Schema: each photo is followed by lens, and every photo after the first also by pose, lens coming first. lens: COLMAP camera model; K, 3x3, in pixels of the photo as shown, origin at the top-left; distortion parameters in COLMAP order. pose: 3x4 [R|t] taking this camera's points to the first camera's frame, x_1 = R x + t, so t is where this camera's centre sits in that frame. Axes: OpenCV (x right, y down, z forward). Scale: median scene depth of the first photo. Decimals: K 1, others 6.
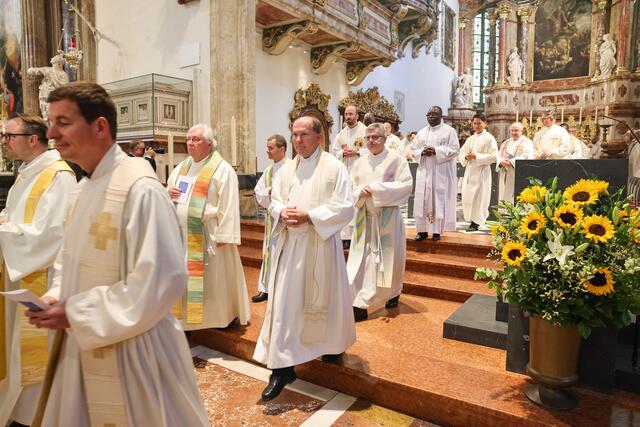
lens RADIAL K [[440.1, 0, 318.0], [0, 440.1, 210.0], [0, 0, 1]] dist [-0.111818, 0.094326]
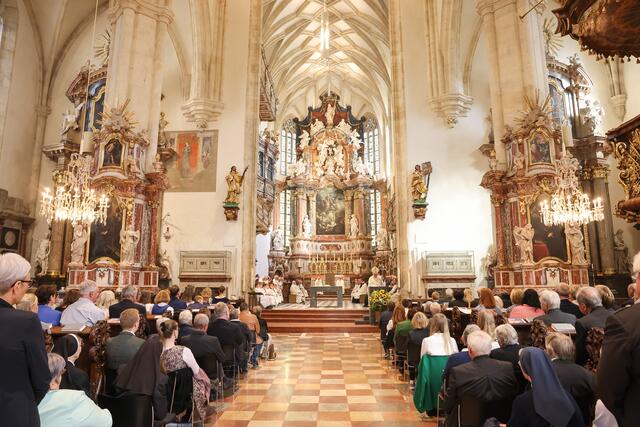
lens RADIAL K [[440.1, 0, 320.5], [0, 440.1, 216.8], [0, 0, 1]] dist [-0.111818, 0.094326]
pose [[0.852183, 0.079941, 0.517102, -0.403514], [0.054552, 0.969301, -0.239749, 0.043786], [-0.520393, 0.232518, 0.821661, -0.464607]]
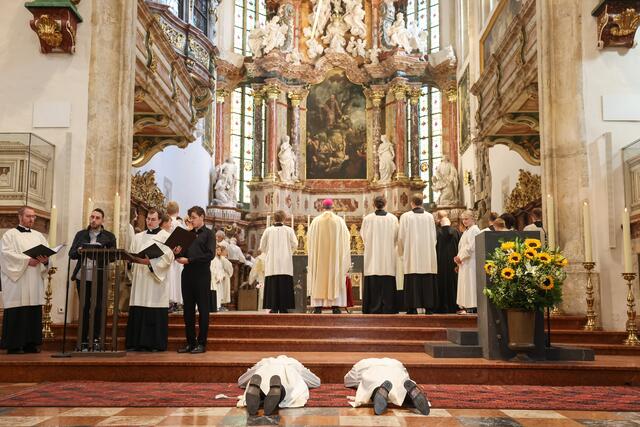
lens RADIAL K [[728.3, 0, 322.7], [0, 728.3, 239.1], [0, 0, 1]] dist [-0.026614, 0.000000]
pose [[0.844953, 0.050377, 0.532463, -0.205664], [0.050027, 0.983745, -0.172461, 0.048415], [-0.532496, 0.172359, 0.828698, -0.132993]]
